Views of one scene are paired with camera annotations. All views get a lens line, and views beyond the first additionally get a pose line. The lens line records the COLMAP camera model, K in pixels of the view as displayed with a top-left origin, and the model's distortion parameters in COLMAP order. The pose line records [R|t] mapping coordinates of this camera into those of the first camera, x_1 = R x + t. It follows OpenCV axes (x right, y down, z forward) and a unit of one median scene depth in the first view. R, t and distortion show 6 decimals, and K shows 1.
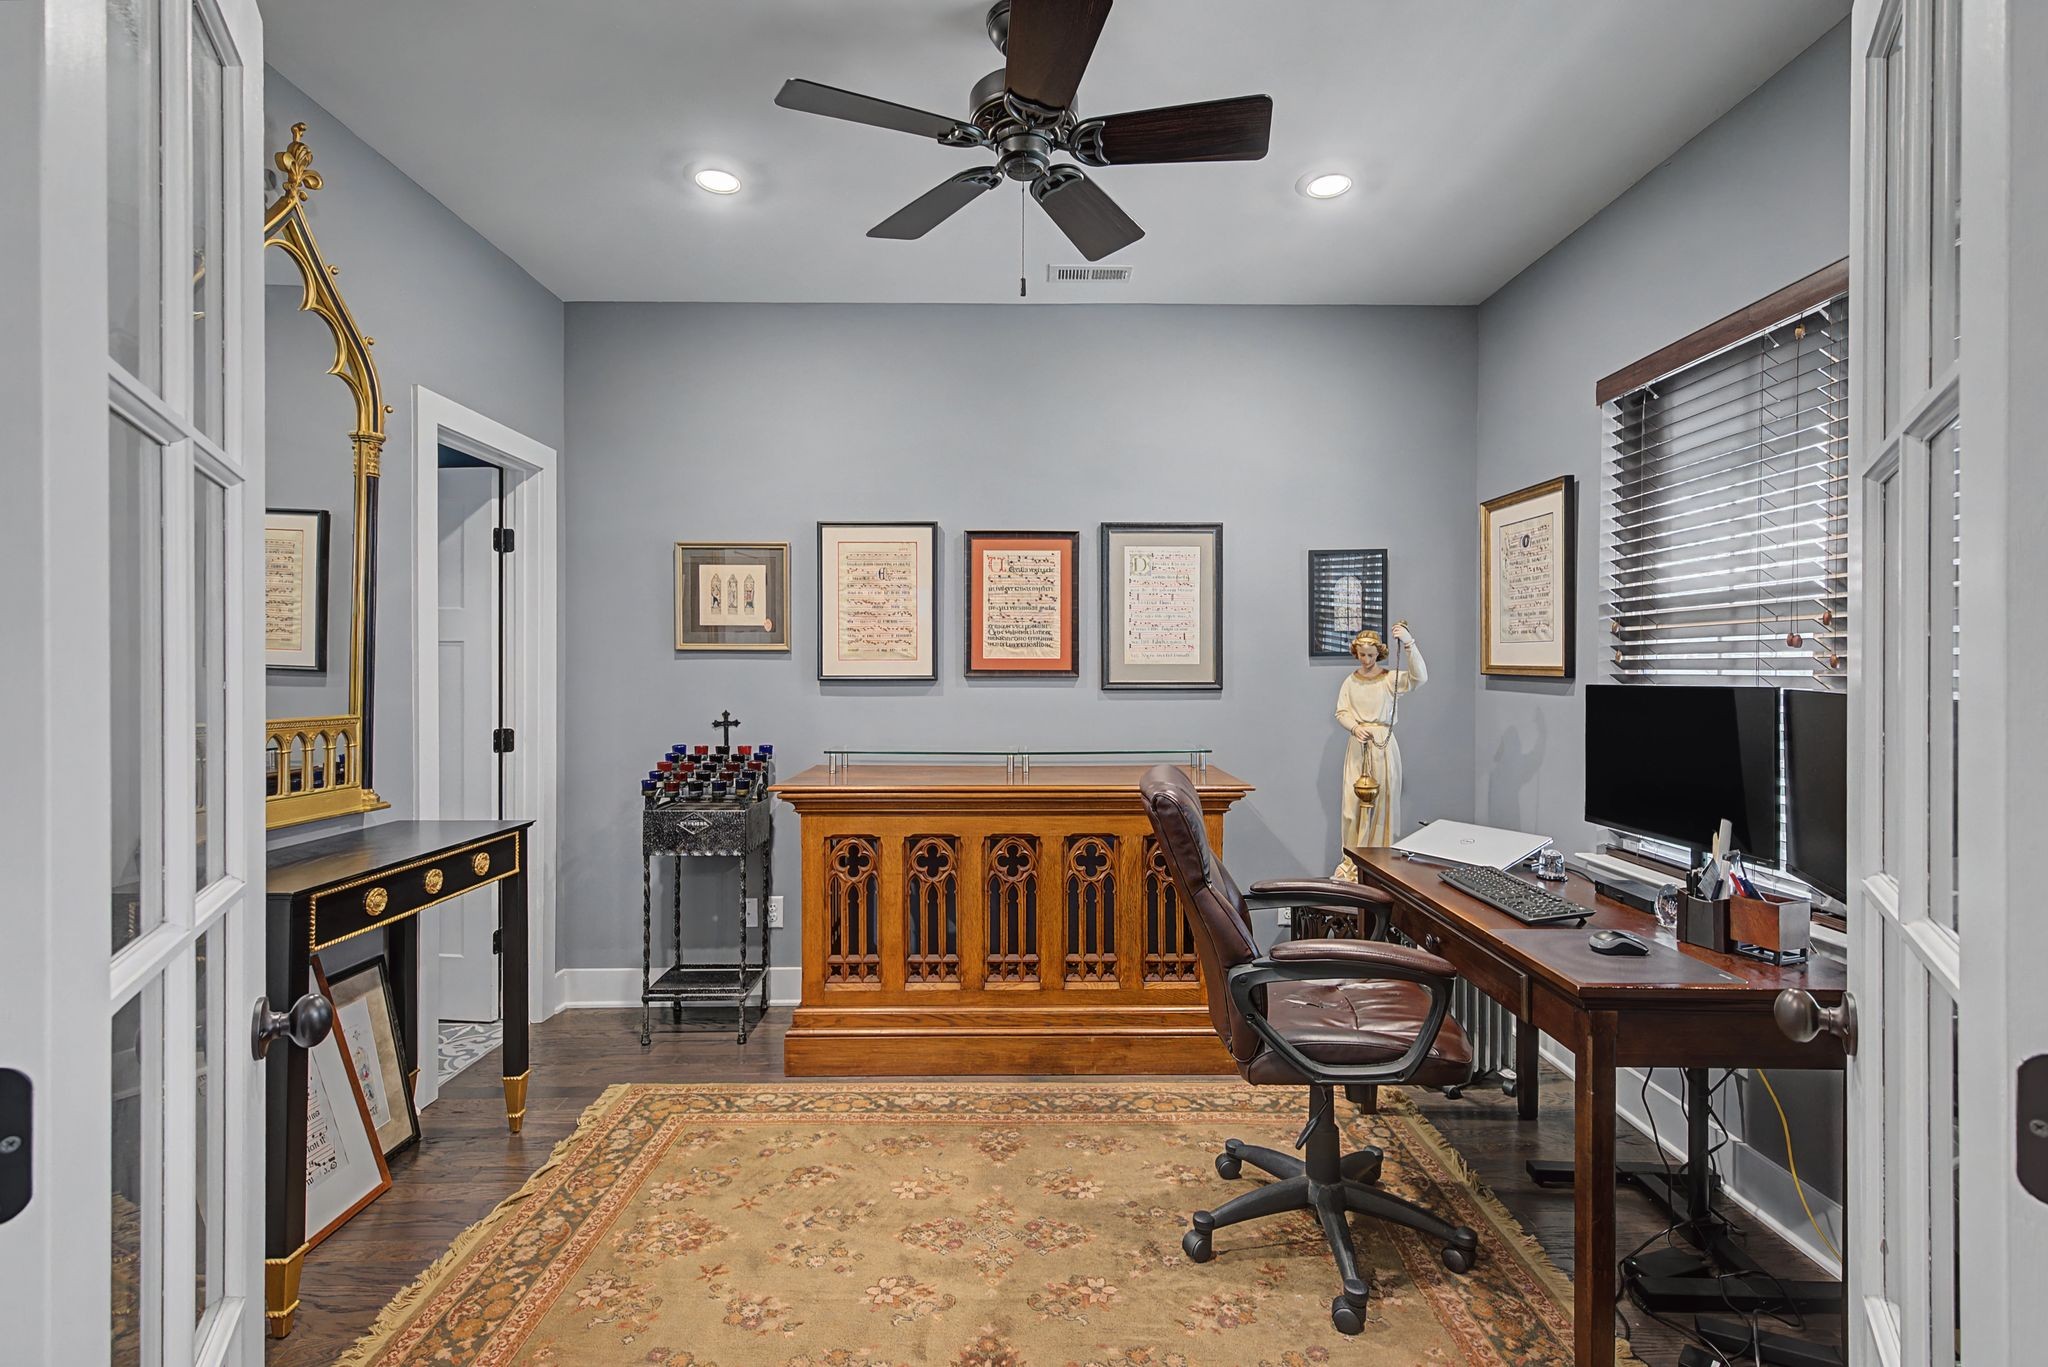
lens RADIAL K [[931.5, 0, 1038.4], [0, 931.5, 673.9], [0, 0, 1]] dist [-0.001064, -0.000579]
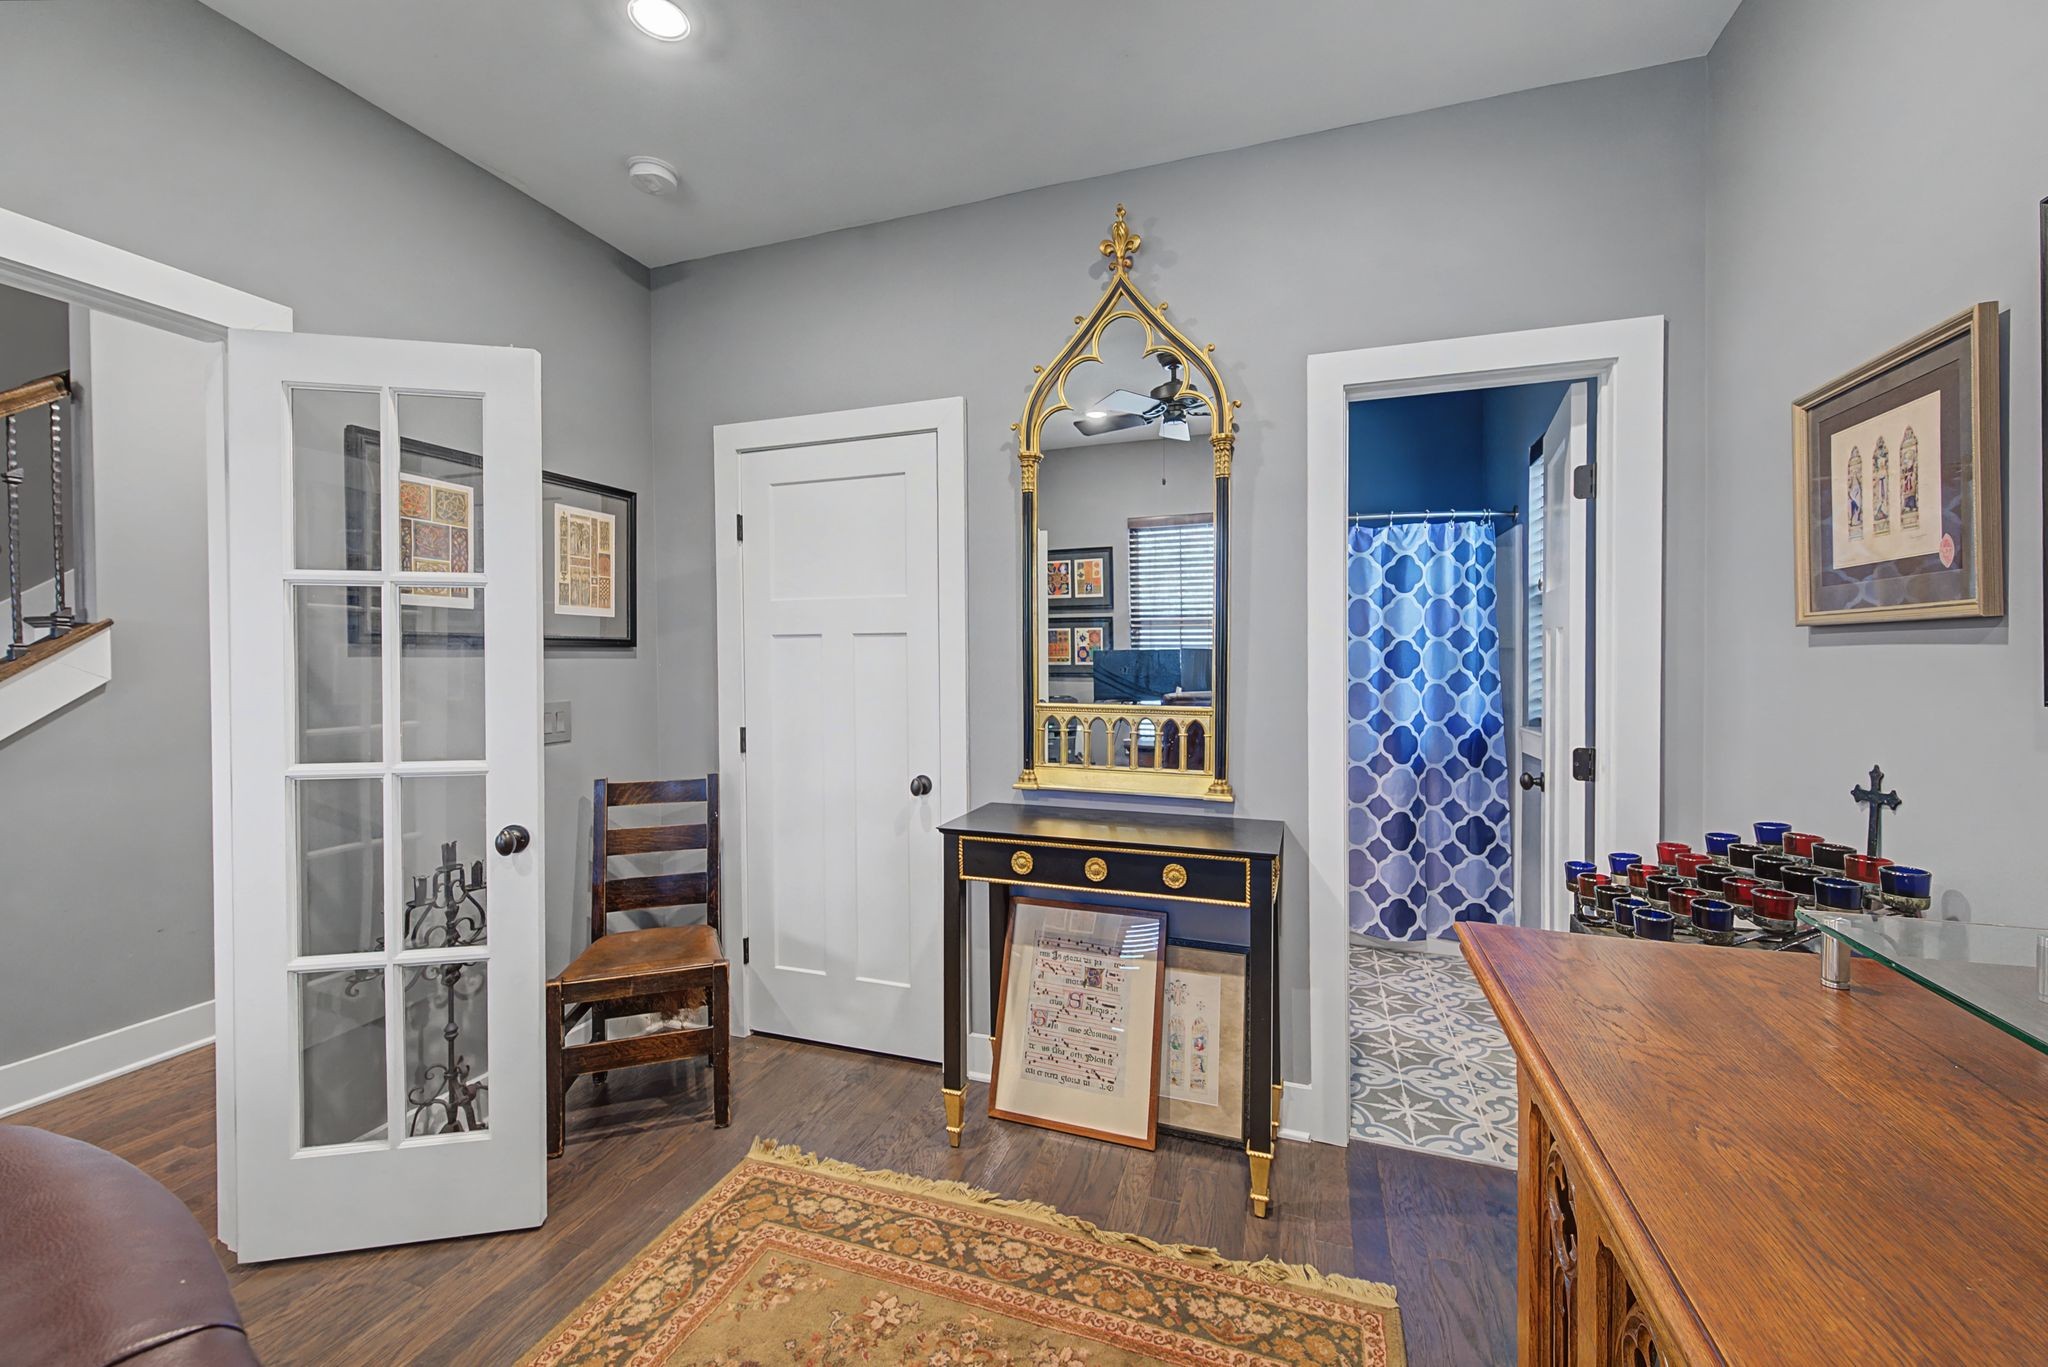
lens RADIAL K [[795.2, 0, 1030.1], [0, 795.2, 672.6], [0, 0, 1]] dist [-0.001740, -0.000488]
pose [[-0.337065, 0.019435, -0.941281, 0.136047], [-0.001356, 0.999776, 0.021128, -0.010607], [0.941480, 0.008398, -0.336963, 0.806418]]
